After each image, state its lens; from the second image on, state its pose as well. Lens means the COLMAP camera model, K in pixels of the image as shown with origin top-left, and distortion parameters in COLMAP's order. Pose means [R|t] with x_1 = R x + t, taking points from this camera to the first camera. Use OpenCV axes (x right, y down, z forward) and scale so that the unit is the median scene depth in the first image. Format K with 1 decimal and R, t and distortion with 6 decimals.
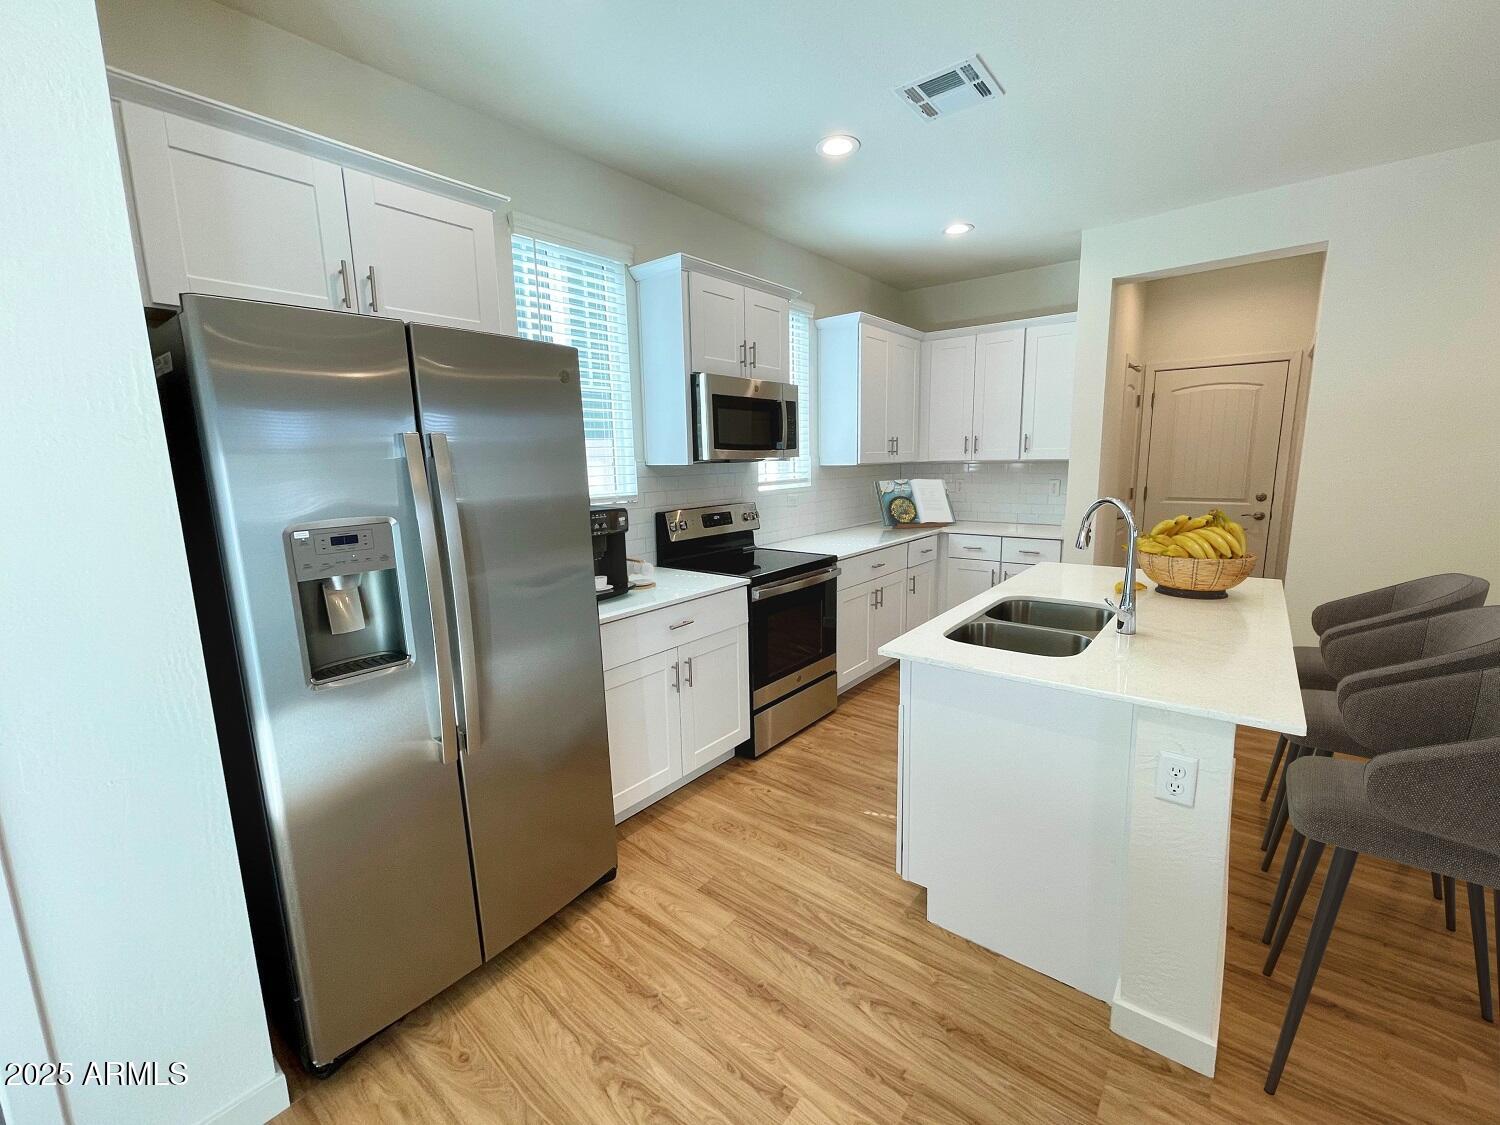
lens RADIAL K [[618.6, 0, 750.0], [0, 618.6, 562.5], [0, 0, 1]] dist [-0.010648, -0.000039]
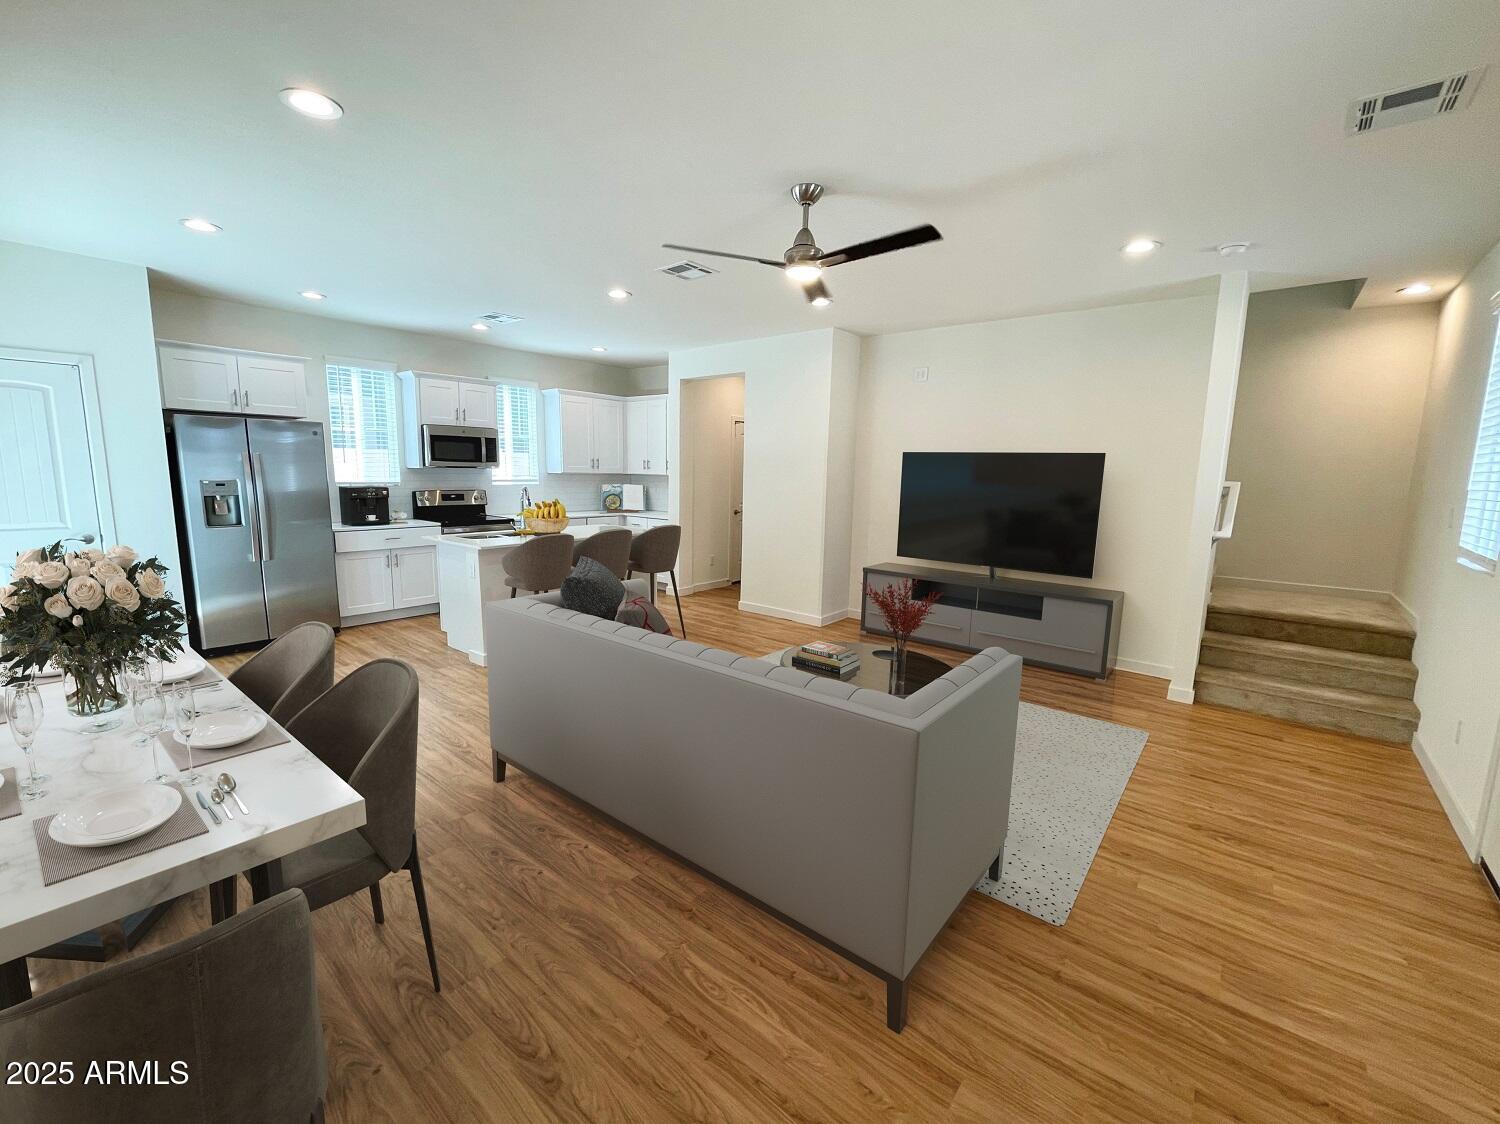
lens RADIAL K [[625.6, 0, 750.0], [0, 625.6, 562.0], [0, 0, 1]] dist [-0.001140, -0.000148]
pose [[0.999091, 0.042314, -0.005192, 0.984716], [-0.042416, 0.998874, -0.021270, 0.147277], [0.004286, 0.021471, 0.999760, -1.034250]]
